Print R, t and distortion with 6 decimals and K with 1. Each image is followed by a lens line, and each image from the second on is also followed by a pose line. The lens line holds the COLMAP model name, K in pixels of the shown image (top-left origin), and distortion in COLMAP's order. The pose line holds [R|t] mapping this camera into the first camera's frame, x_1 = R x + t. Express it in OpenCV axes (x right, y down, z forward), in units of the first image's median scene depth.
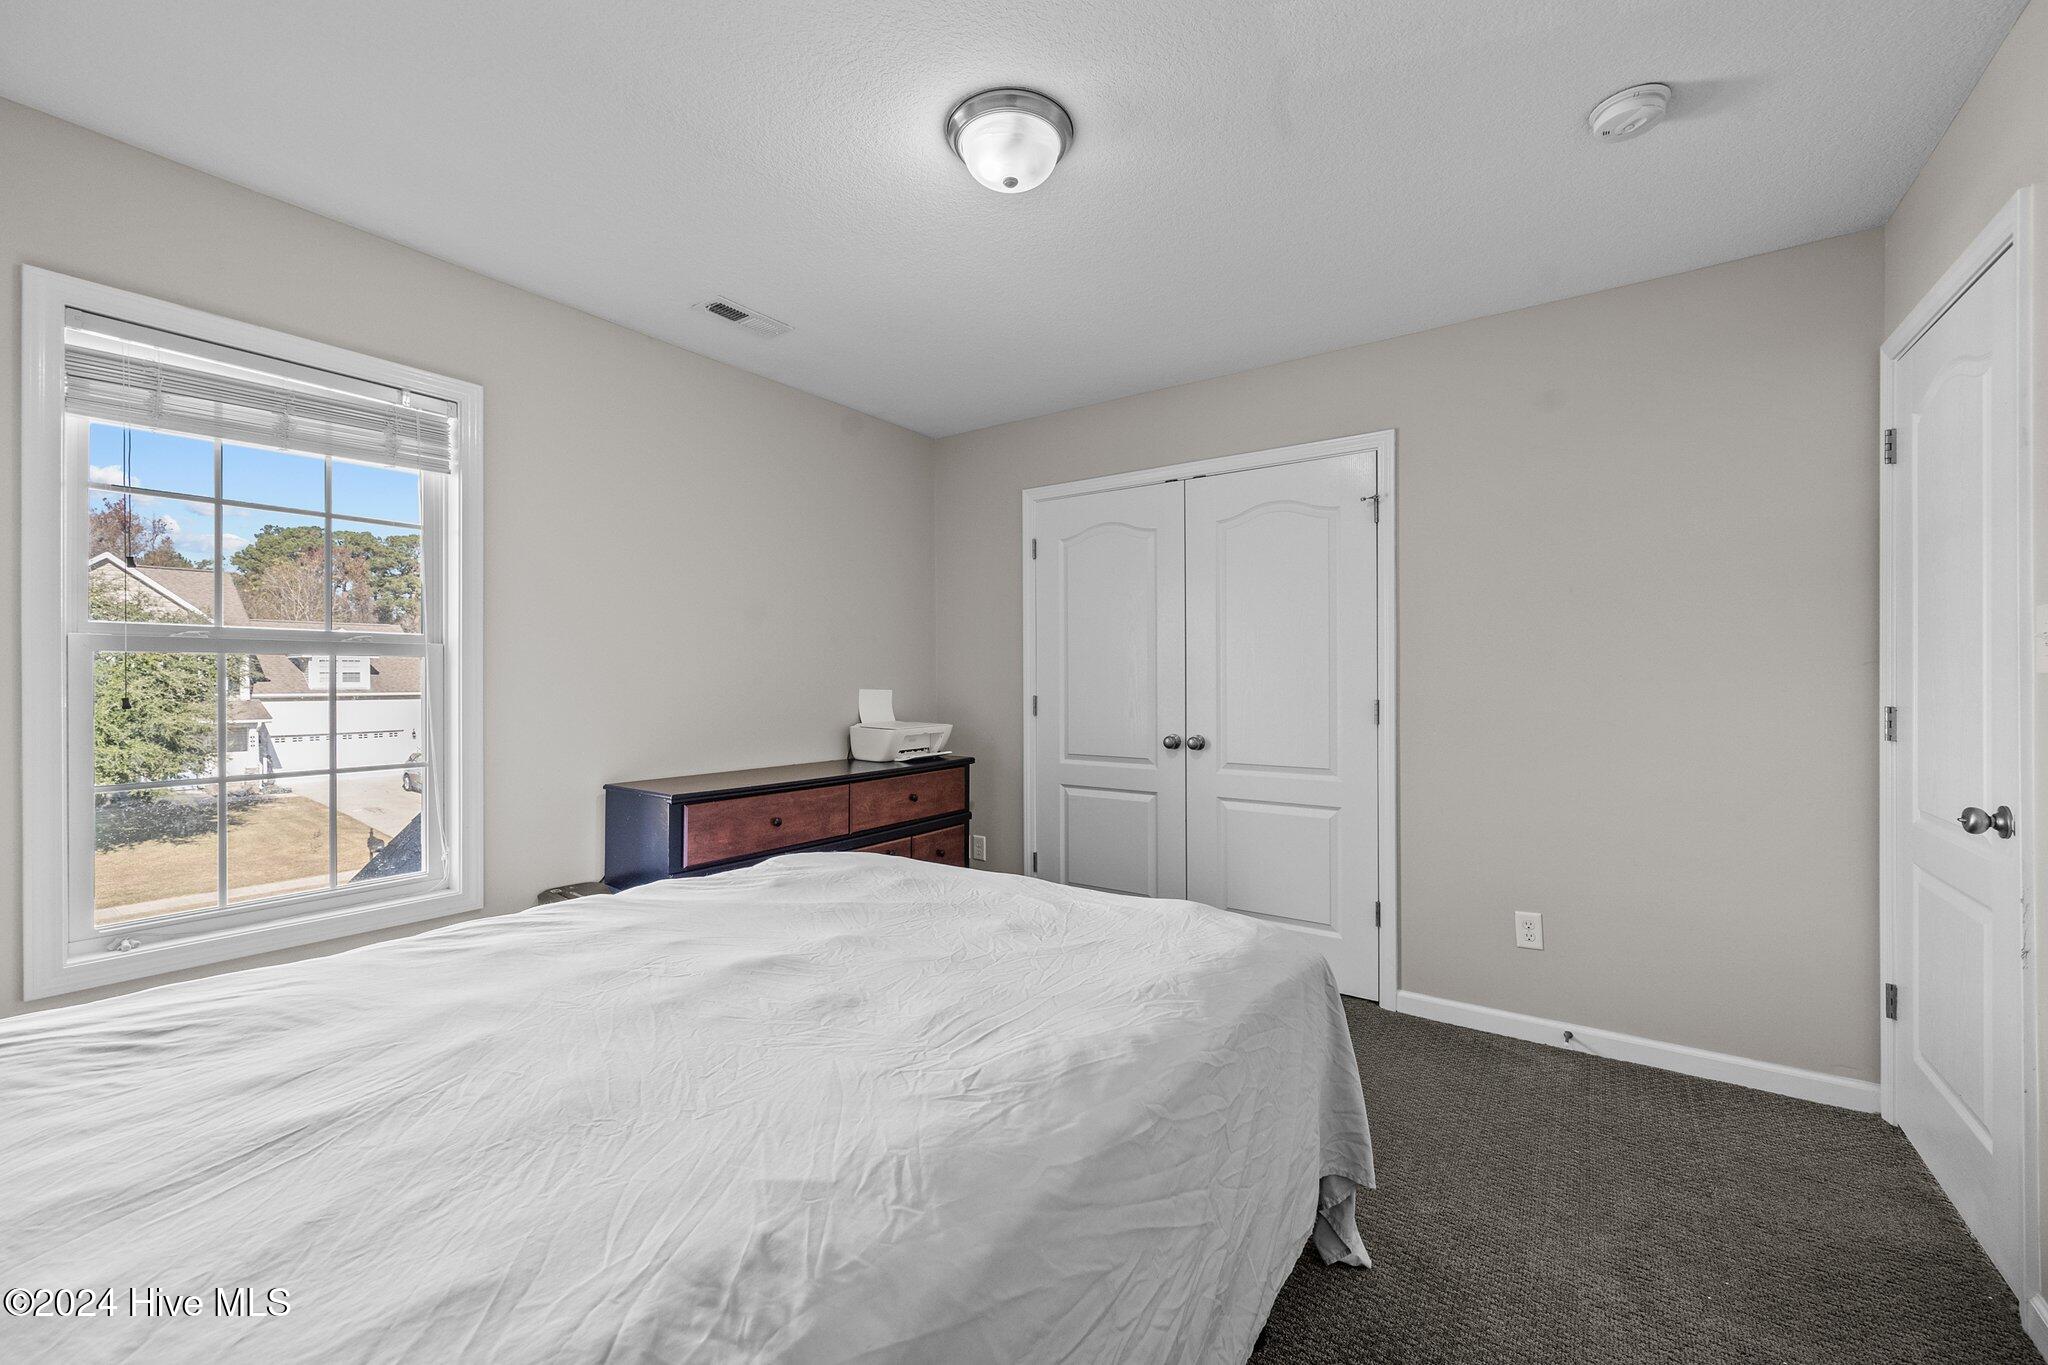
lens RADIAL K [[814.3, 0, 1019.2], [0, 814.3, 674.8], [0, 0, 1]] dist [-0.000744, 0.000047]
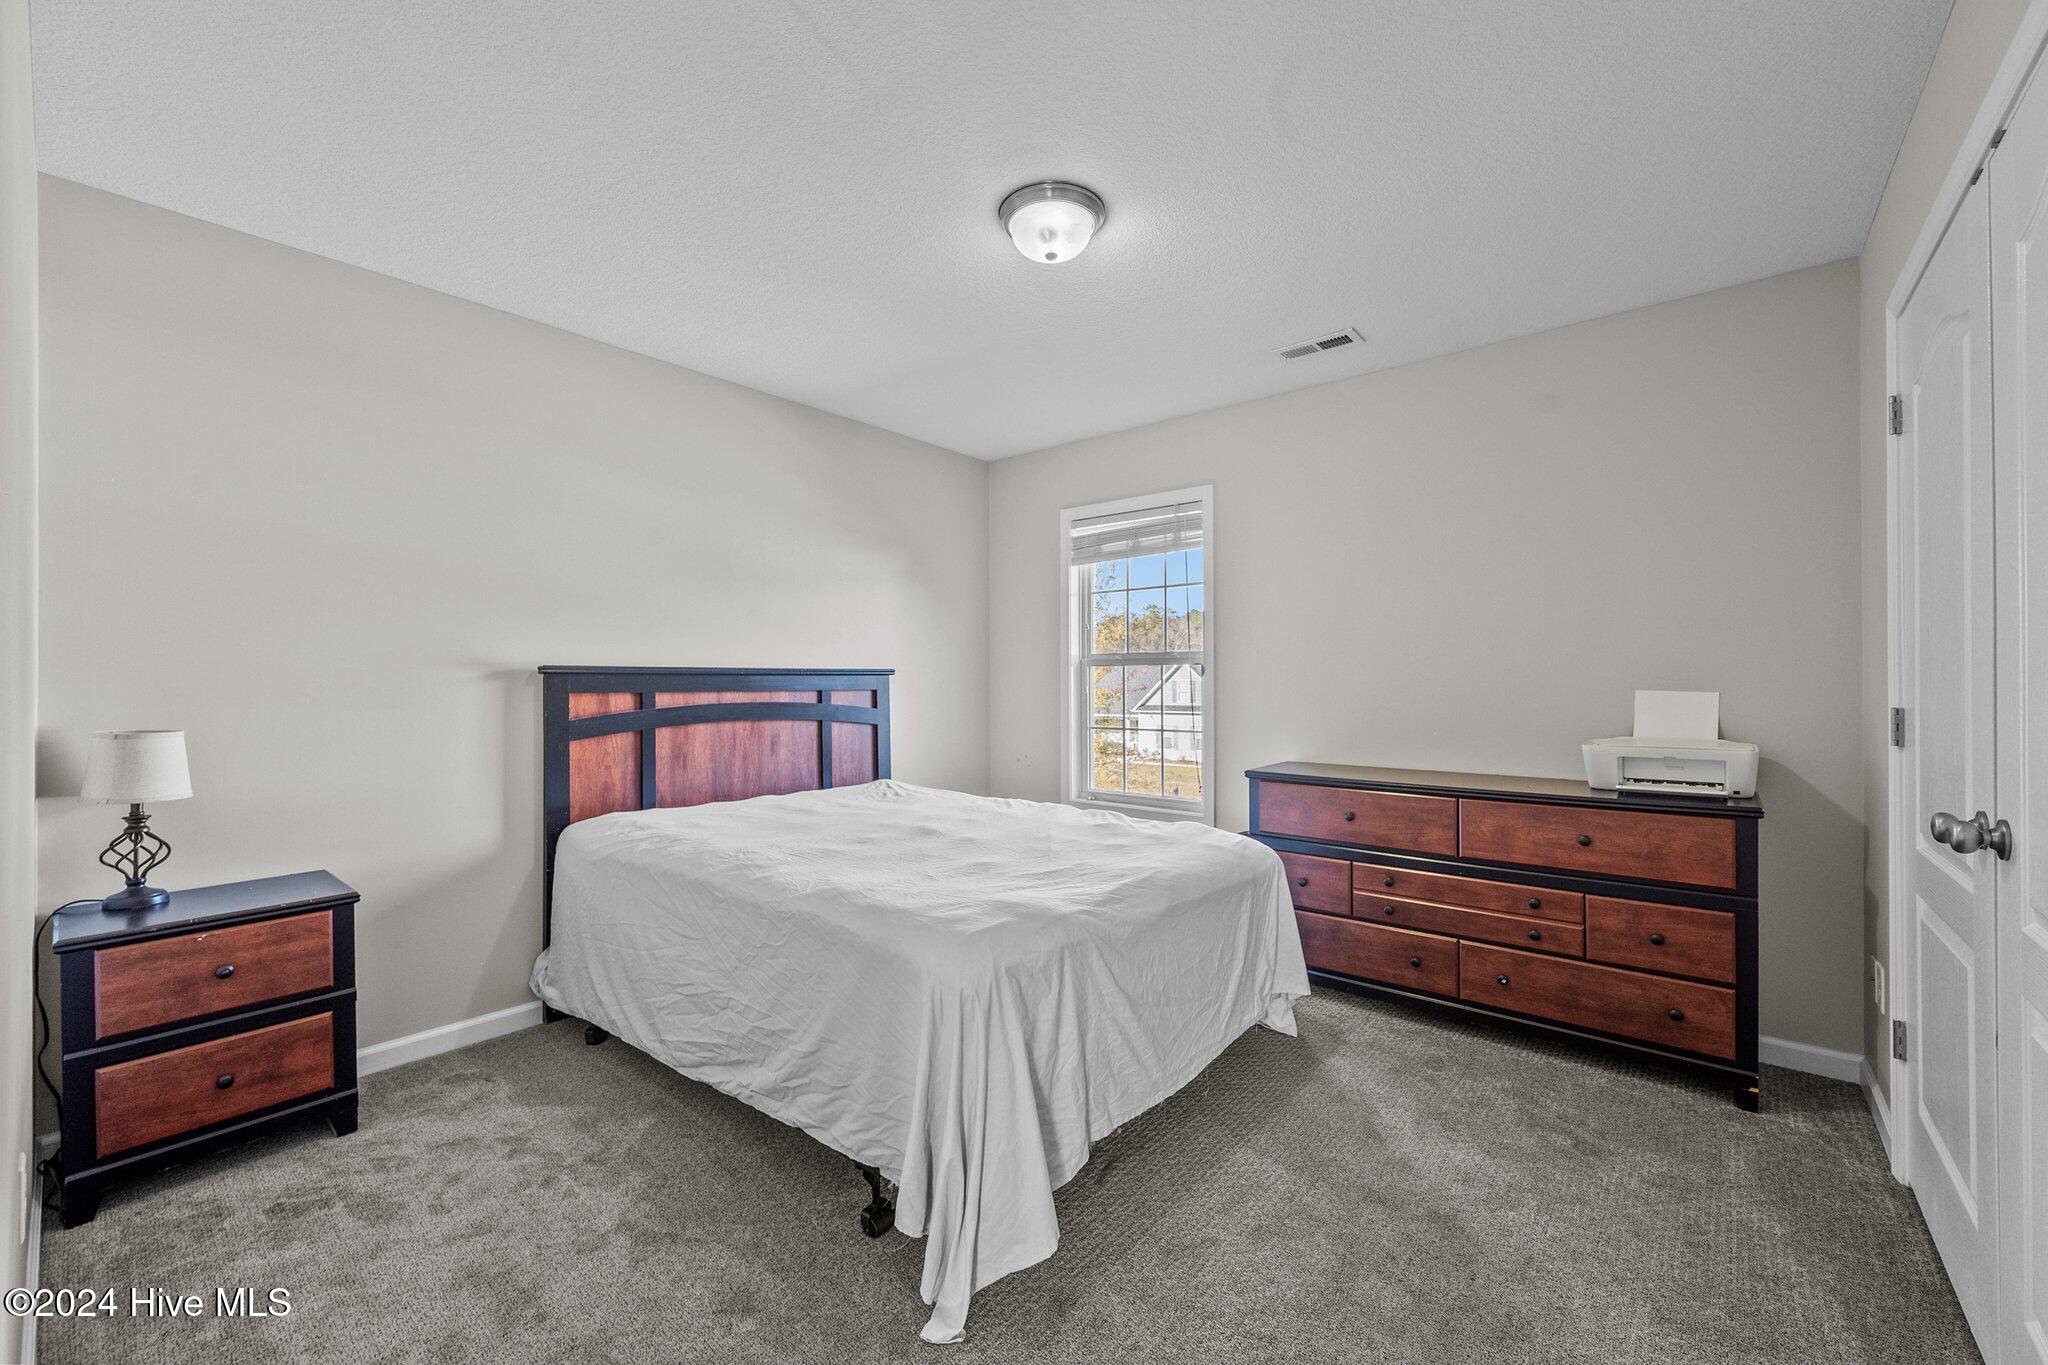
lens RADIAL K [[814.3, 0, 1019.2], [0, 814.3, 674.8], [0, 0, 1]] dist [-0.000744, 0.000047]
pose [[-0.093045, -0.013023, -0.995577, 0.734049], [0.001396, 0.999912, -0.013211, 0.015139], [0.995661, -0.002619, -0.093019, 0.658062]]
